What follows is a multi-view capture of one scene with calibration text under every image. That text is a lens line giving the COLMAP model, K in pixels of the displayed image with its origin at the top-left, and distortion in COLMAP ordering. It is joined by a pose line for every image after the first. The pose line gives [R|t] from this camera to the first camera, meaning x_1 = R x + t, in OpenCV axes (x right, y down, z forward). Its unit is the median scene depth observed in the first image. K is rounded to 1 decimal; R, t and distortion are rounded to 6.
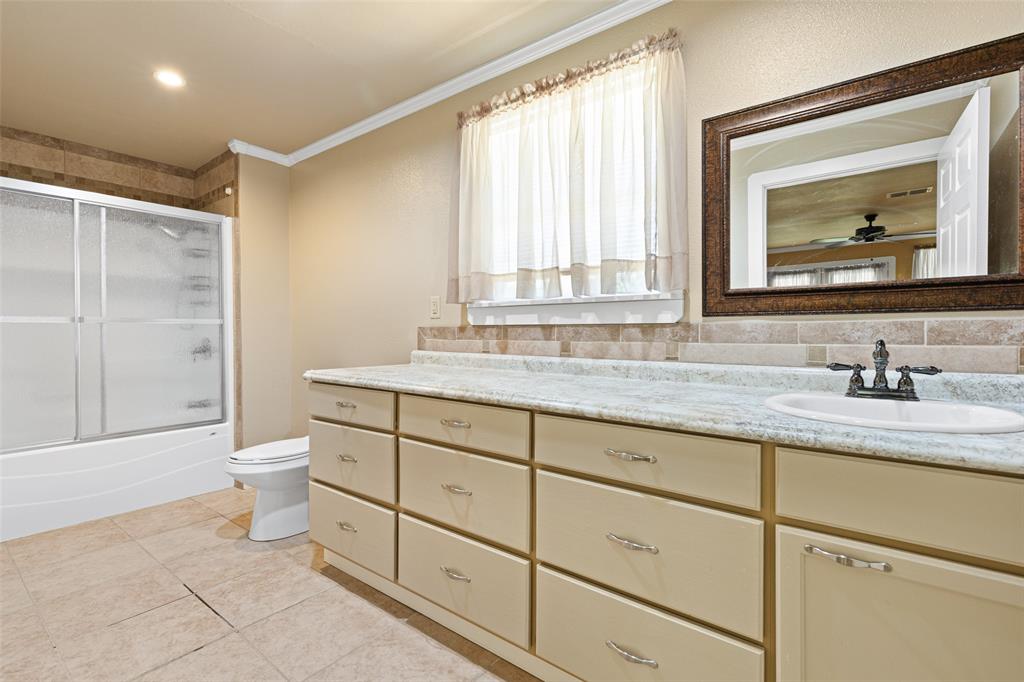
lens RADIAL K [[459.4, 0, 510.2], [0, 459.4, 338.2], [0, 0, 1]] dist [0.001196, -0.000187]
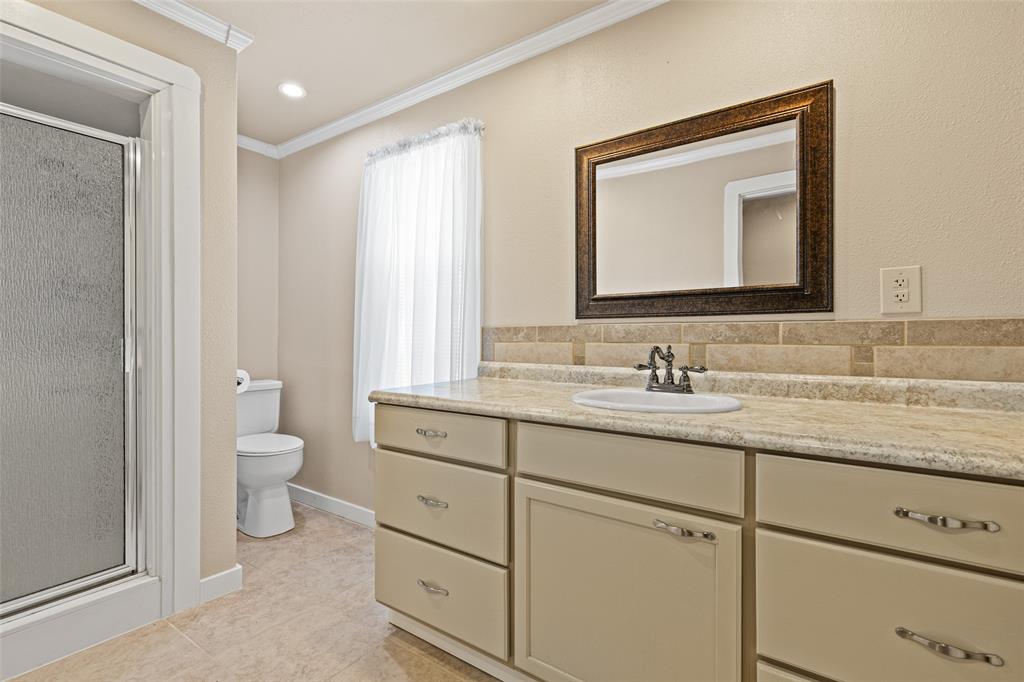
lens RADIAL K [[466.3, 0, 514.2], [0, 466.3, 345.9], [0, 0, 1]] dist [0.001178, -0.000036]
pose [[0.998586, 0.000969, 0.053145, 0.316339], [-0.001023, 0.999999, 0.000986, 0.005312], [-0.053144, -0.001039, 0.998586, -0.247683]]
